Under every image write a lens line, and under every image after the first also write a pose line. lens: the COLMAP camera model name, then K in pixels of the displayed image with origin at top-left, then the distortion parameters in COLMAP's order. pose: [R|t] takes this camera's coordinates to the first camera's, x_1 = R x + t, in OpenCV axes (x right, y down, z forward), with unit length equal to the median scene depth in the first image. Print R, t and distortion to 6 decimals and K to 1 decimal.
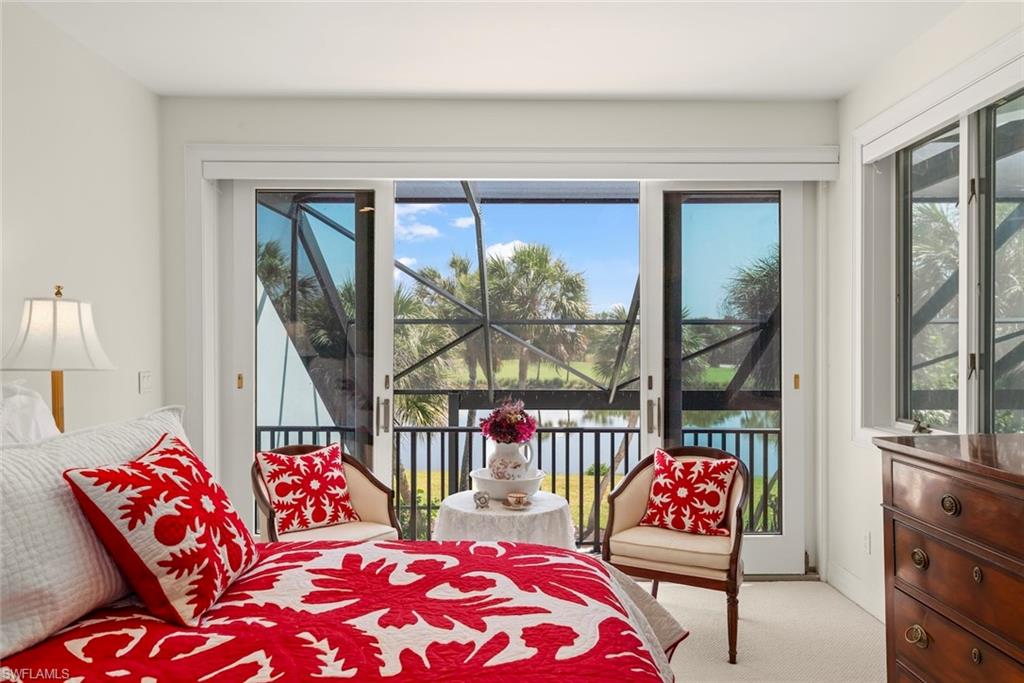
lens RADIAL K [[672.5, 0, 487.4], [0, 672.5, 337.9], [0, 0, 1]] dist [-0.003600, -0.001407]
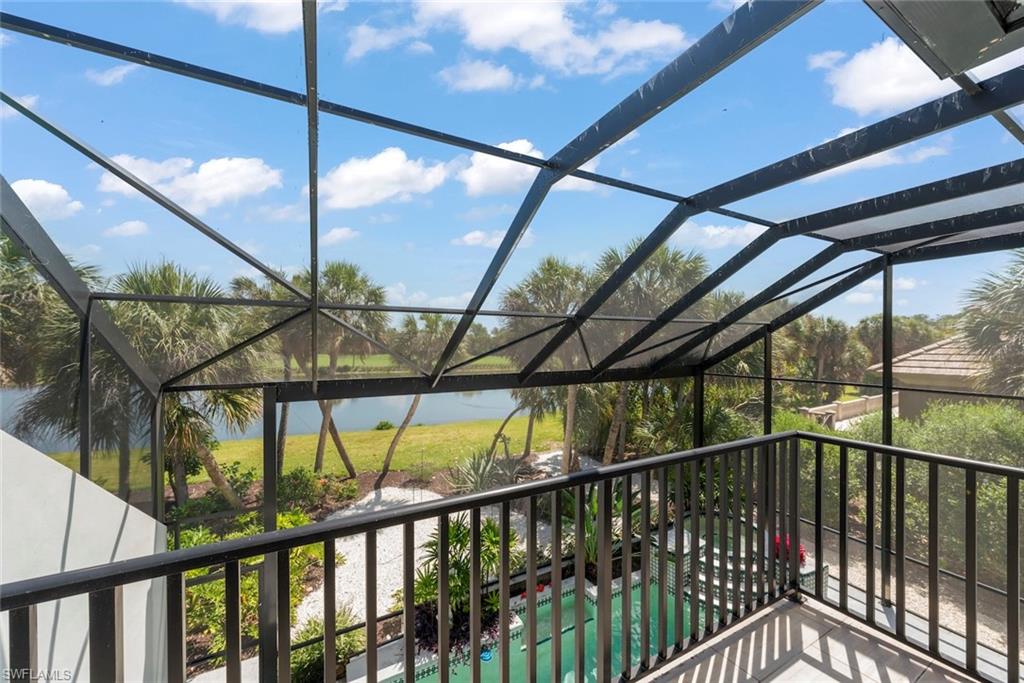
lens RADIAL K [[374.3, 0, 512.0], [0, 374.3, 341.5], [0, 0, 1]] dist [-0.001410, 0.000113]
pose [[0.864062, 0.004089, 0.503369, -0.048029], [-0.004787, 0.999989, 0.000094, 0.042221], [-0.503363, -0.002490, 0.864071, 0.869132]]
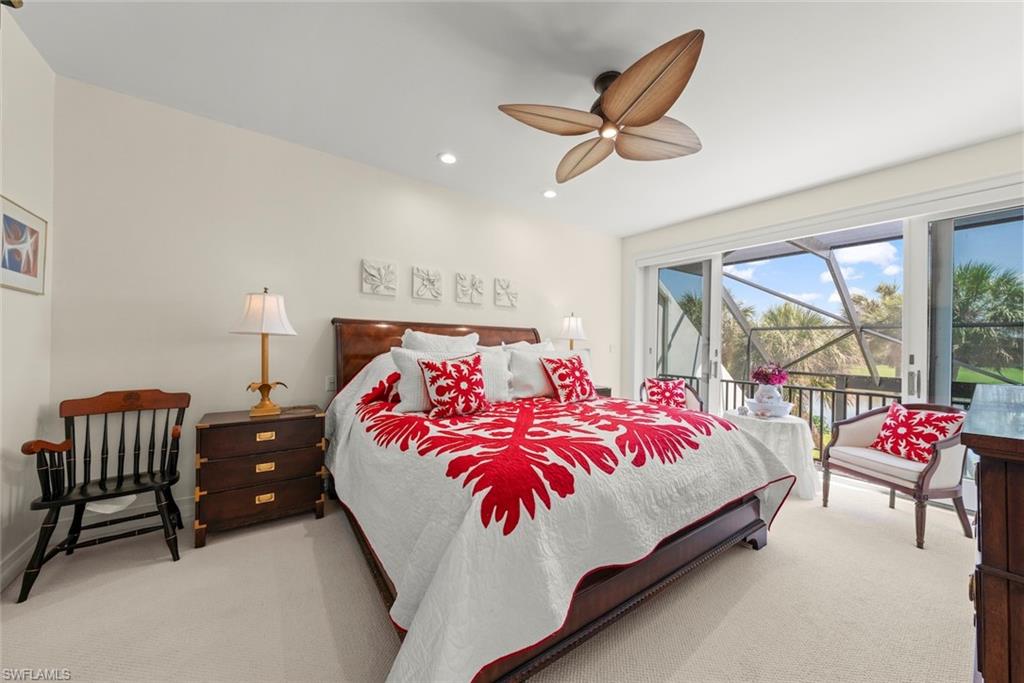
lens RADIAL K [[355.9, 0, 512.0], [0, 355.9, 341.5], [0, 0, 1]] dist [-0.000678, 0.000003]
pose [[0.586649, 0.005757, -0.809821, 0.413180], [-0.017812, 0.999825, -0.005795, 0.055598], [0.809646, 0.017824, 0.586648, -0.141155]]
